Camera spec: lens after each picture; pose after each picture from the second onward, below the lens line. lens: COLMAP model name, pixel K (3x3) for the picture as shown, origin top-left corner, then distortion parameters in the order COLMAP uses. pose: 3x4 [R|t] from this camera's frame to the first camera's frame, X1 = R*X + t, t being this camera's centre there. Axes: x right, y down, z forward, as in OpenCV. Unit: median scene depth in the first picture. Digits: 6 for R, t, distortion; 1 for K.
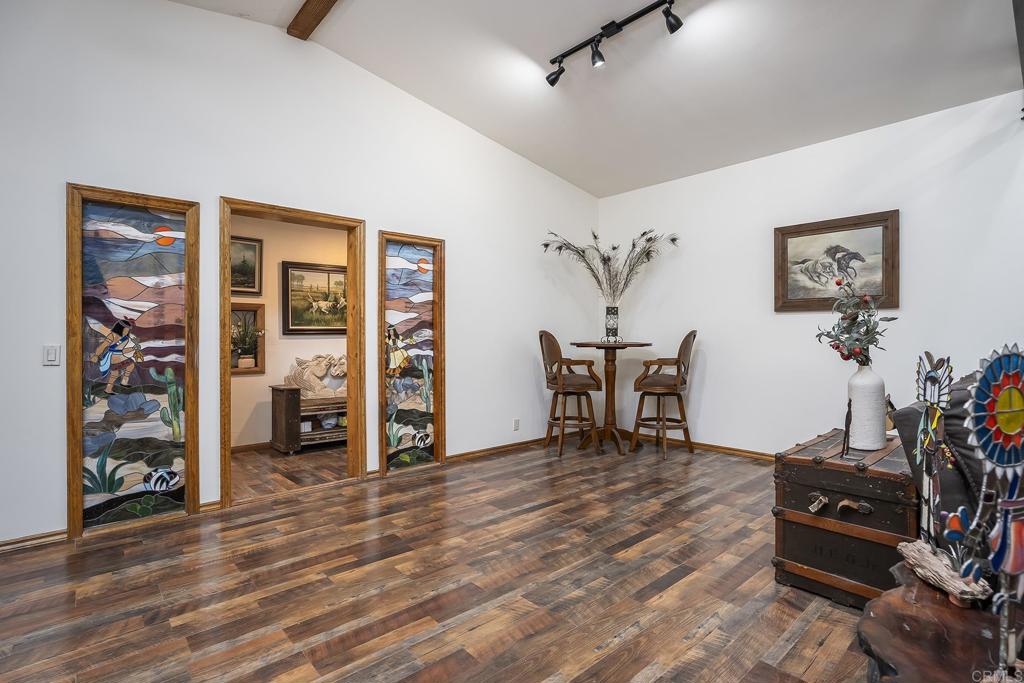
lens RADIAL K [[496.0, 0, 507.7], [0, 496.0, 336.3], [0, 0, 1]] dist [-0.012726, 0.001544]
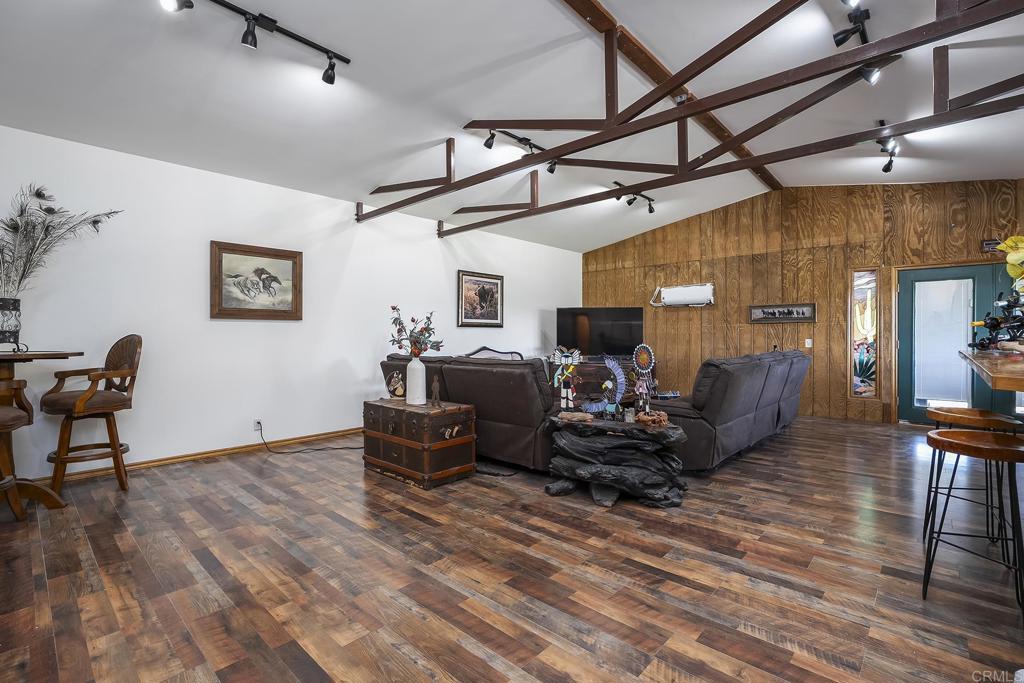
lens RADIAL K [[466.6, 0, 516.7], [0, 466.6, 341.7], [0, 0, 1]] dist [-0.037948, 0.012451]
pose [[-0.099020, -0.012086, 0.995012, -0.616764], [0.002718, 0.999919, 0.012416, -0.010573], [-0.995082, 0.003934, -0.098979, 0.512204]]
